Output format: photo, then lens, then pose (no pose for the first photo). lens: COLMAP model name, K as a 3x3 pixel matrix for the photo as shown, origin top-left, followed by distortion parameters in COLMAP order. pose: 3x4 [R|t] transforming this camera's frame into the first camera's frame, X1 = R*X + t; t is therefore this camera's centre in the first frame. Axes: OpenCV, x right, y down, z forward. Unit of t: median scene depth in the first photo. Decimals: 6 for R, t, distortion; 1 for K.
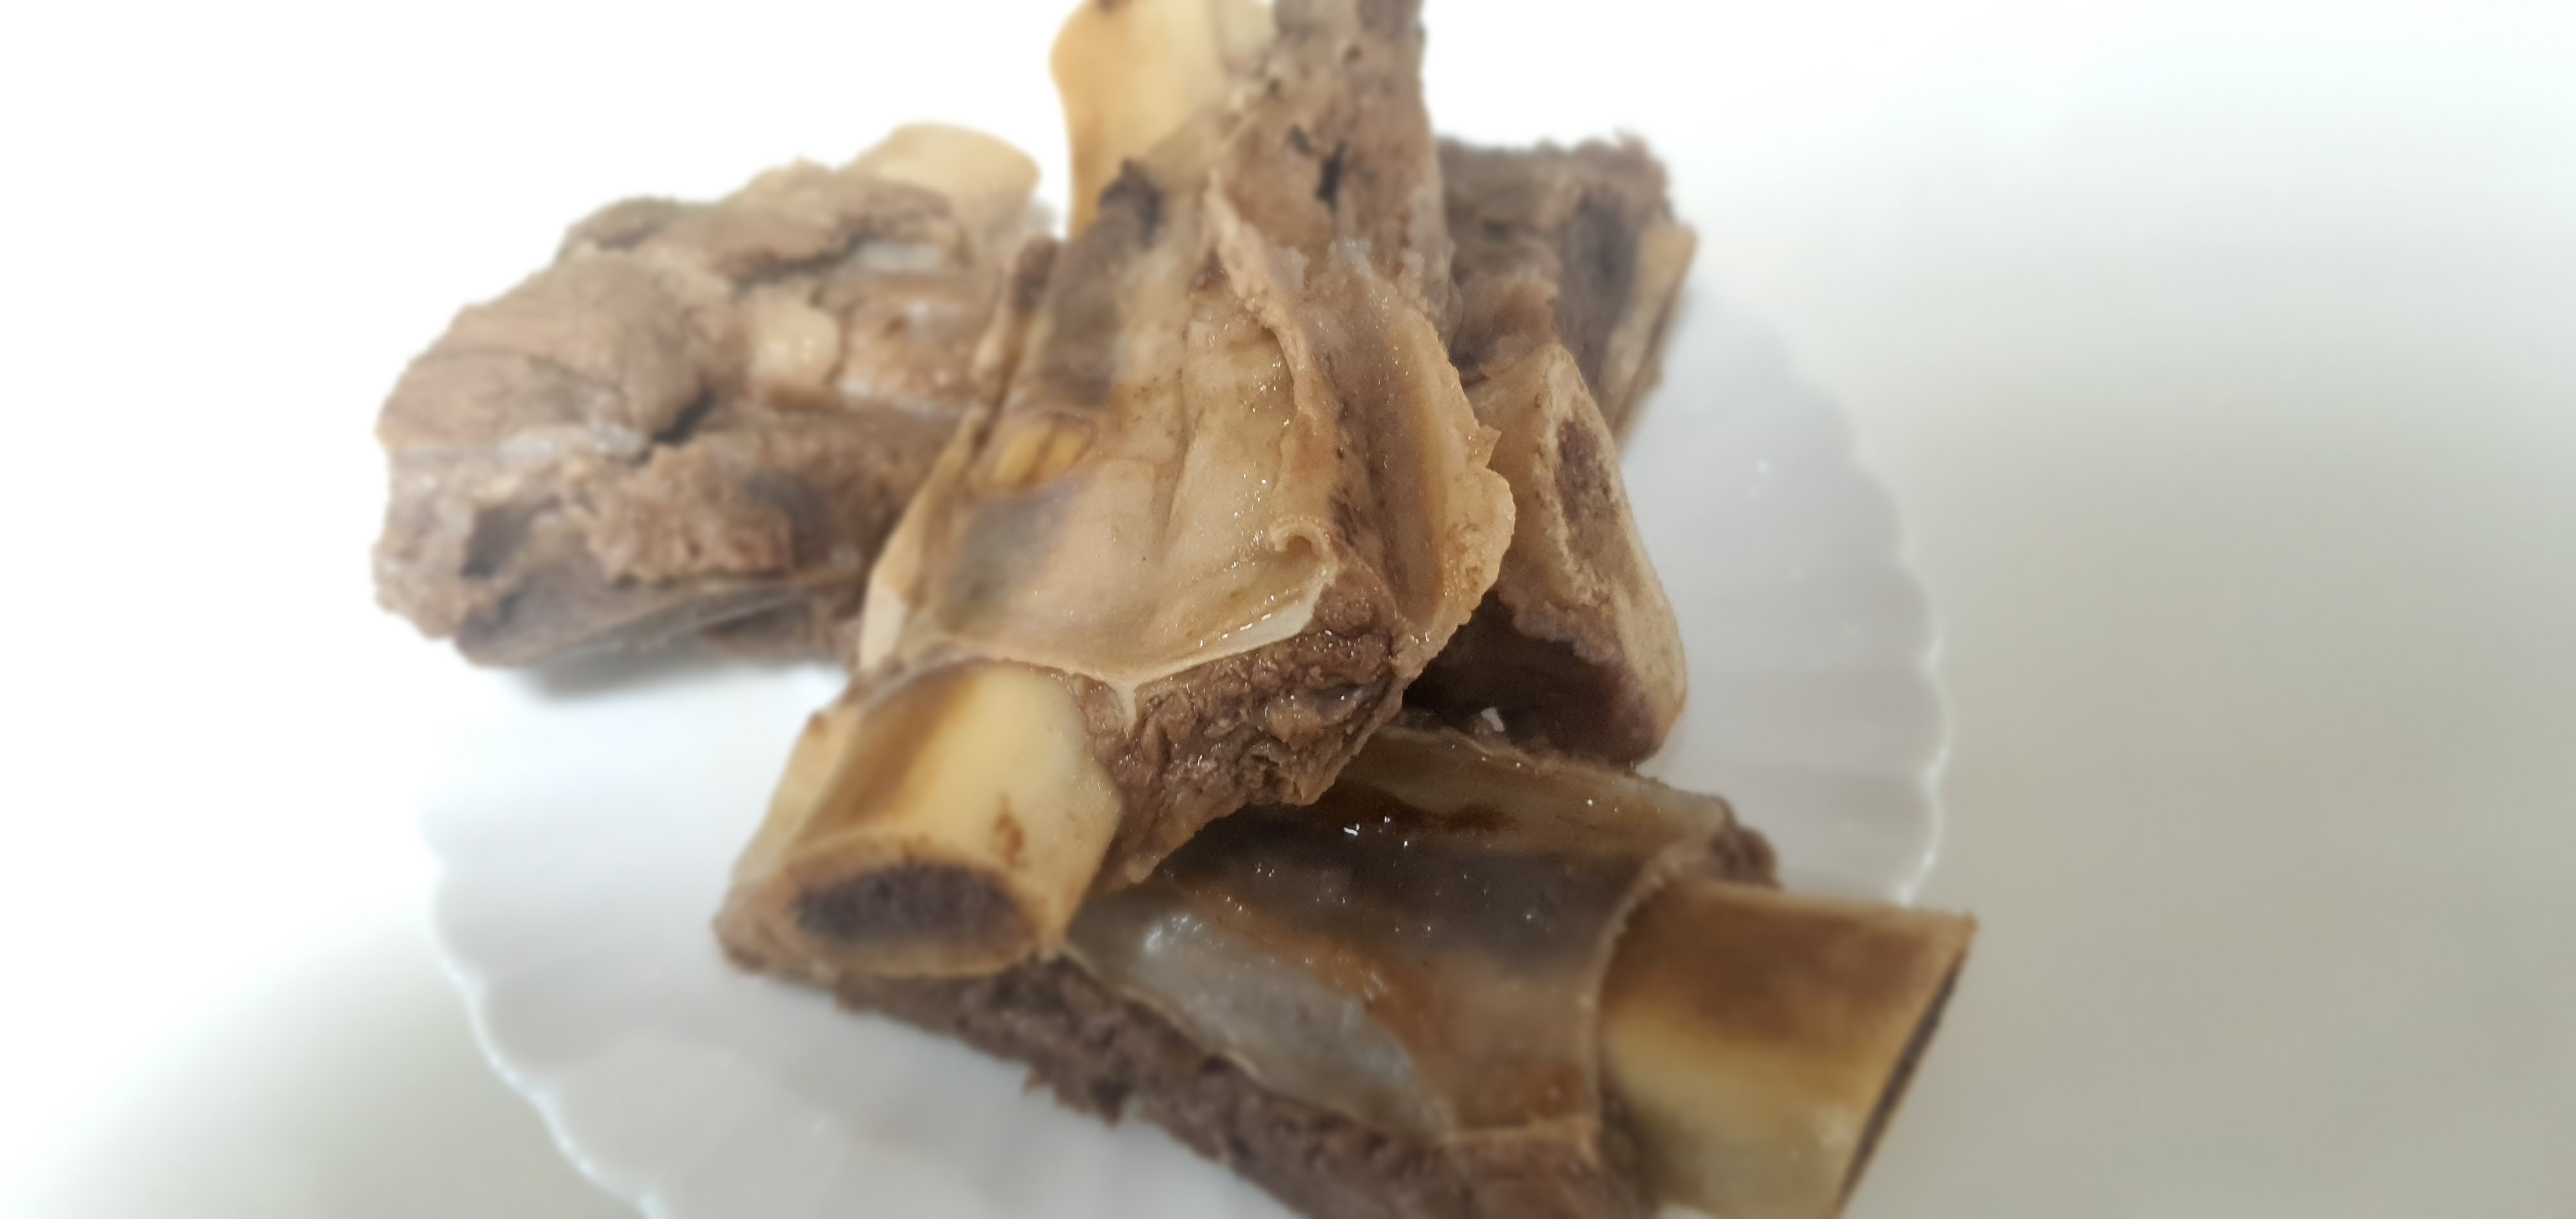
lens RADIAL K [[2136.5, 0, 1234.1], [0, 2136.5, 609.1], [0, 0, 1]] dist [-0.055013, -0.007226]
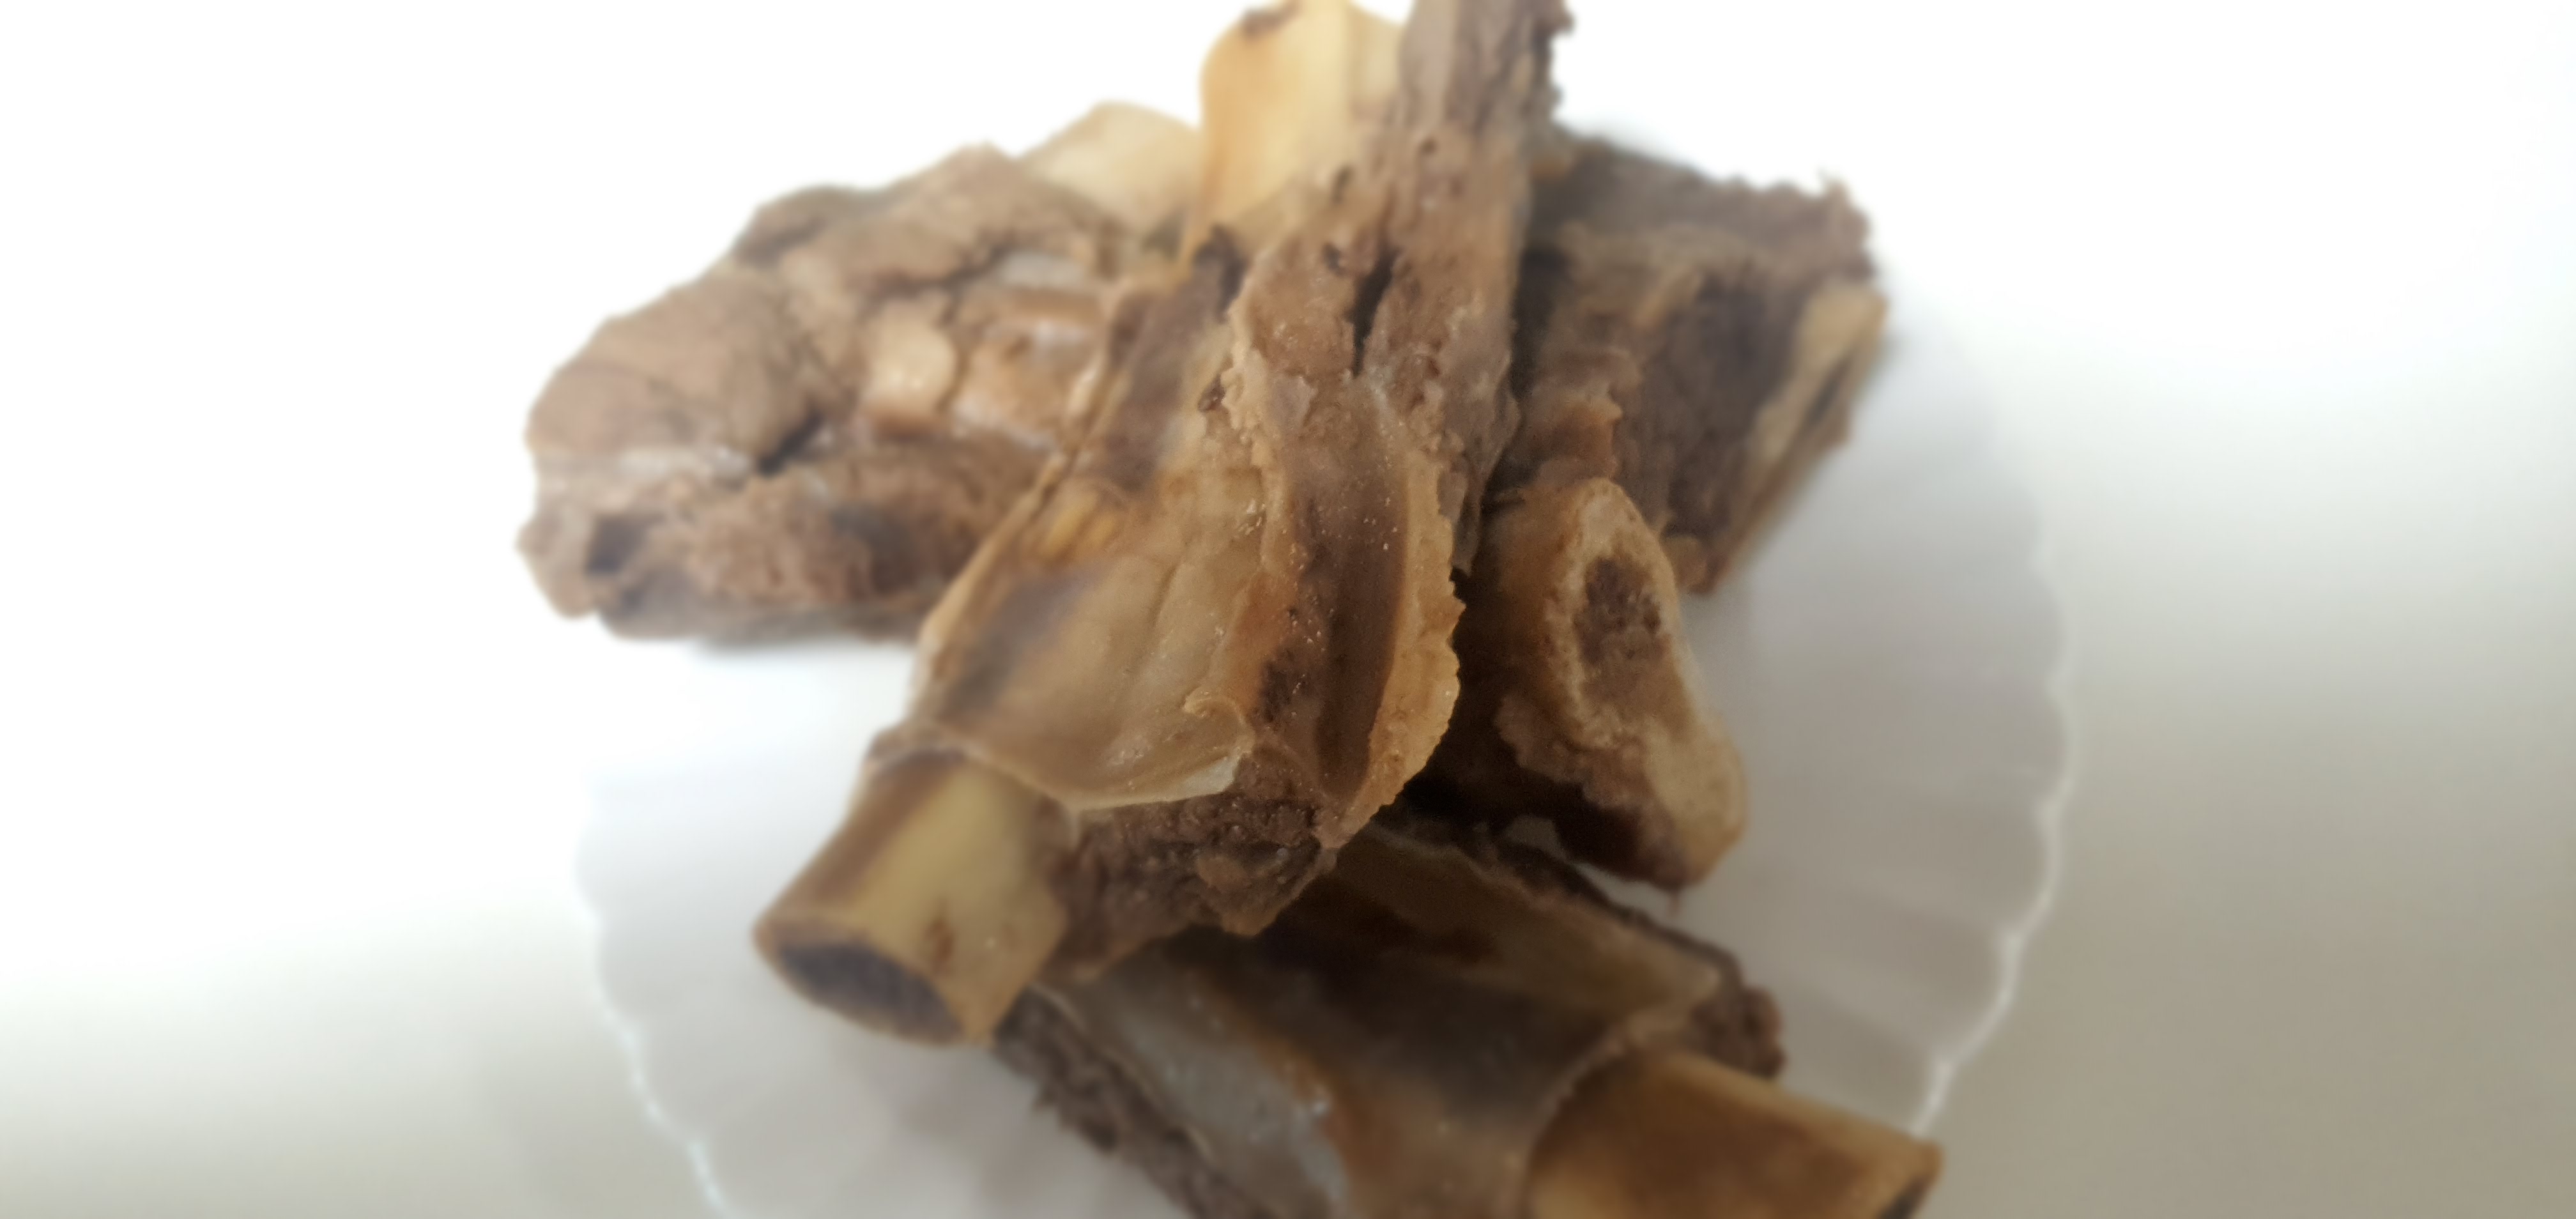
lens RADIAL K [[2135.7, 0, 1288.5], [0, 2135.7, 561.6], [0, 0, 1]] dist [-0.008223, -0.003108]
pose [[0.956988, 0.124219, -0.262191, 0.273929], [-0.084028, 0.983644, 0.159324, -0.228819], [0.277693, -0.130440, 0.951773, 0.050775]]
